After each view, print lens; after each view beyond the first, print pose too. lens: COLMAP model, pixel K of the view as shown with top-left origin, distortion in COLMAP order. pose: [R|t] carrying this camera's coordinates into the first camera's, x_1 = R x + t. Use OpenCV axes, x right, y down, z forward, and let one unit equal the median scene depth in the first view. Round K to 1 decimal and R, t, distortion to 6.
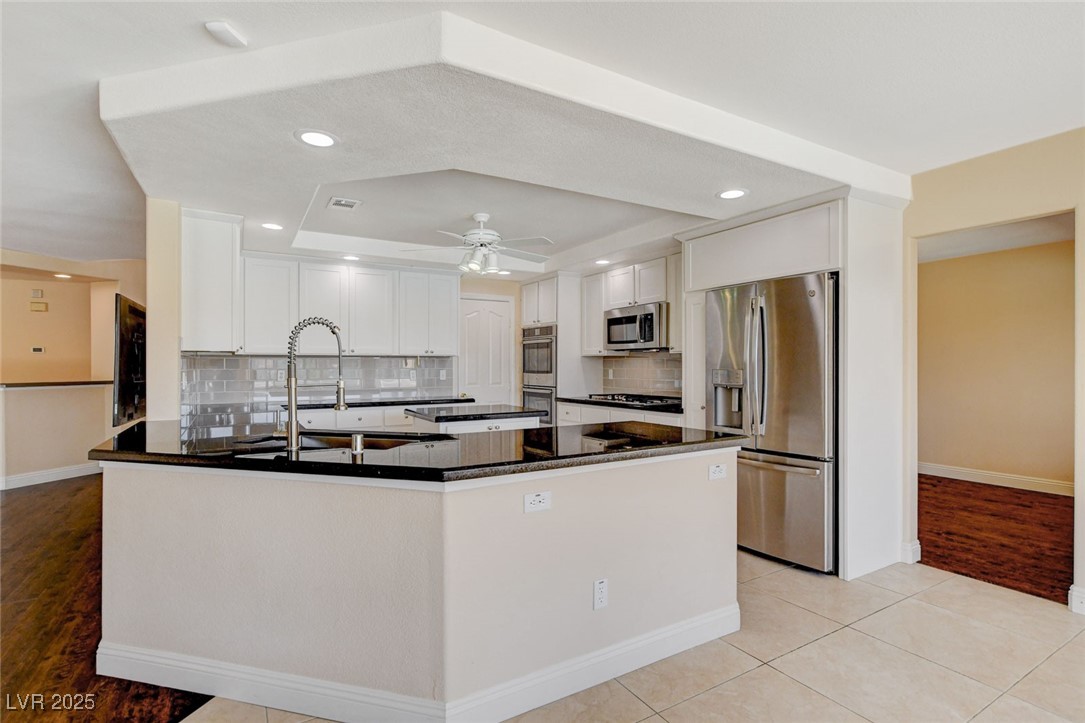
lens RADIAL K [[530.3, 0, 543.6], [0, 530.3, 364.9], [0, 0, 1]] dist [-0.013793, -0.000151]
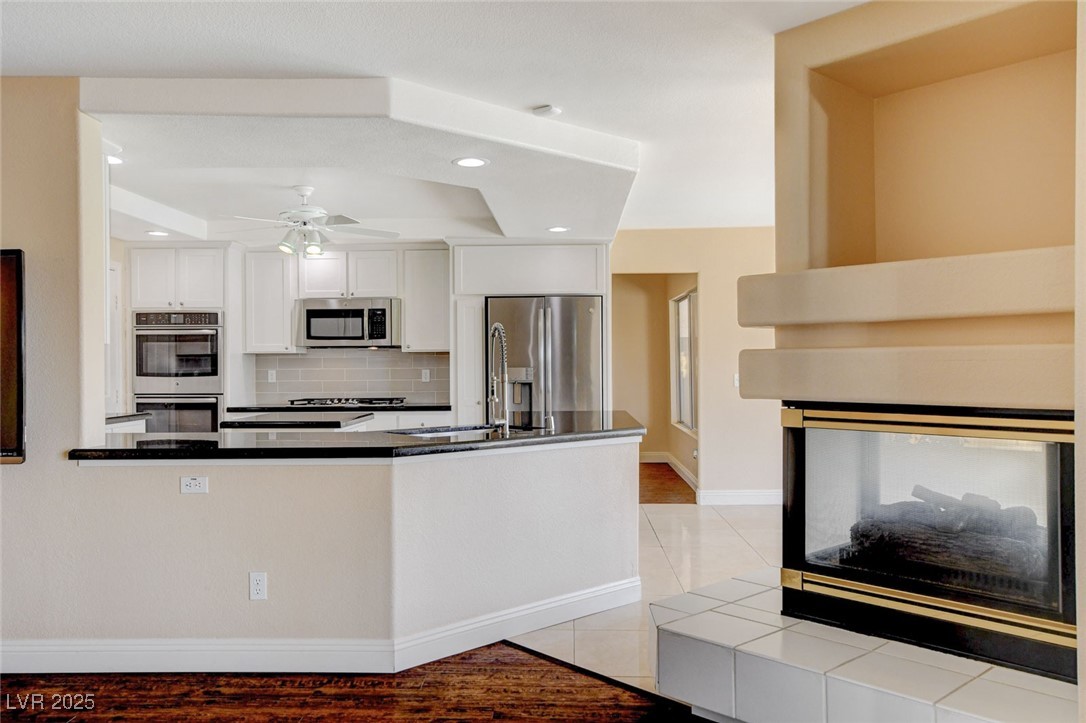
lens RADIAL K [[875.5, 0, 543.8], [0, 875.5, 362.3], [0, 0, 1]] dist [-0.007164, -0.000453]
pose [[0.536094, -0.003017, 0.844153, -0.850873], [0.003739, 0.999992, 0.001200, -0.003252], [-0.844150, 0.002513, 0.536101, -0.059175]]
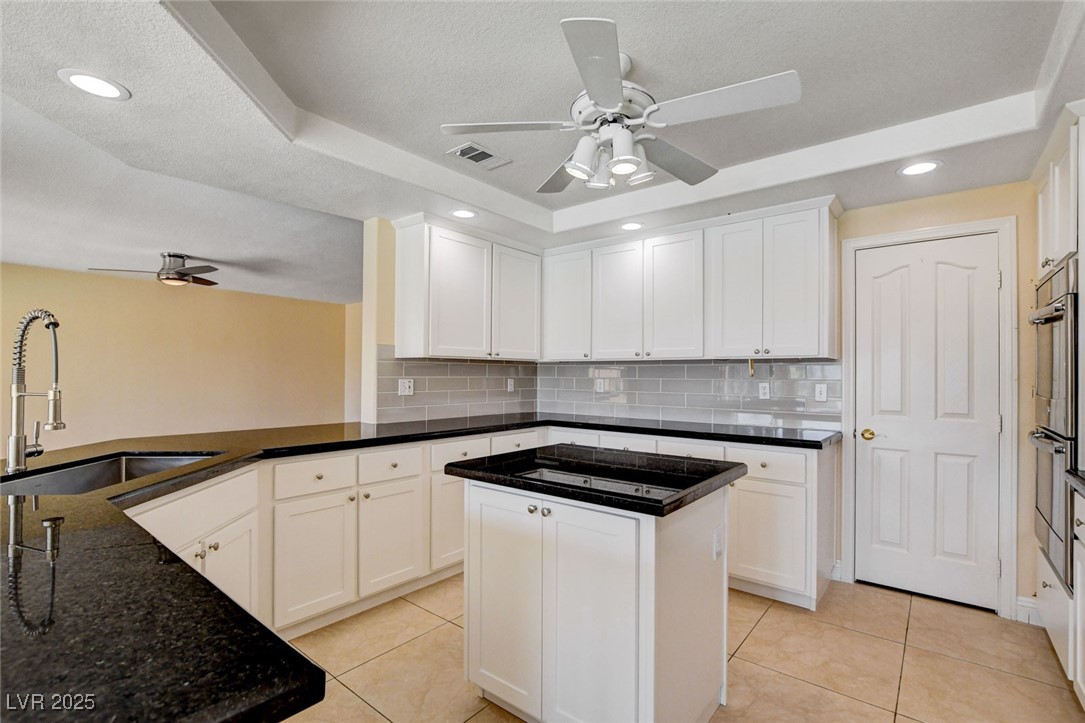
lens RADIAL K [[496.7, 0, 550.5], [0, 496.7, 370.2], [0, 0, 1]] dist [-0.025170, -0.000310]
pose [[0.352835, 0.000874, -0.935685, 0.224897], [-0.007284, 0.999972, -0.001812, -0.001728], [0.935657, 0.007455, 0.352832, 0.624603]]
